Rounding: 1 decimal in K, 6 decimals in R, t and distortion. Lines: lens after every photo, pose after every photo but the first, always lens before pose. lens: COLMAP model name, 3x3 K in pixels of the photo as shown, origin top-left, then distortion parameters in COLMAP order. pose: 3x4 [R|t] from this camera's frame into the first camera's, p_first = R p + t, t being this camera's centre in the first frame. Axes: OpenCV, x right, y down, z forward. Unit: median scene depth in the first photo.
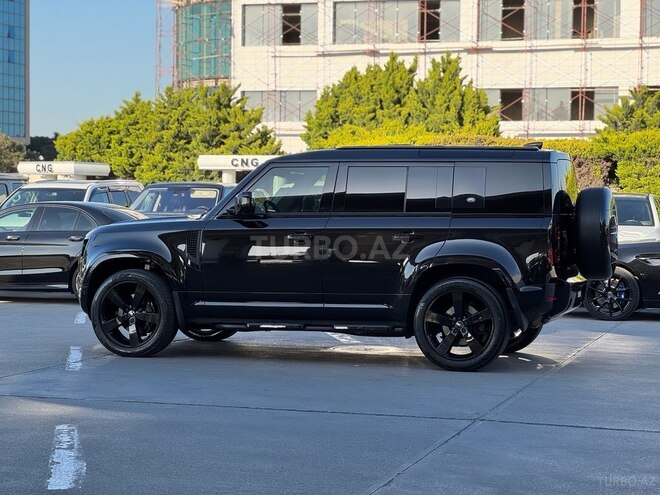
lens RADIAL K [[1474.8, 0, 329.8], [0, 1474.8, 243.9], [0, 0, 1]] dist [0.193021, 0.000000]
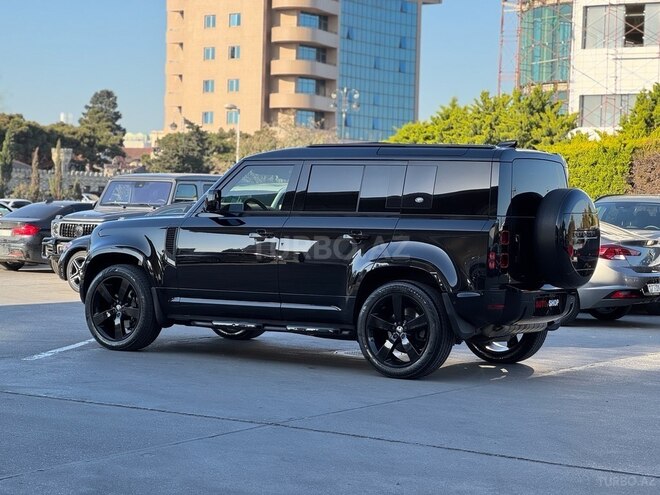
lens RADIAL K [[1474.8, 0, 325.5], [0, 1474.8, 250.7], [0, 0, 1]] dist [0.193021, 0.000000]
pose [[0.959889, 0.022211, -0.279498, 0.286901], [-0.022372, 0.999746, 0.002617, 0.001908], [0.279485, 0.003741, 0.960143, 0.061781]]
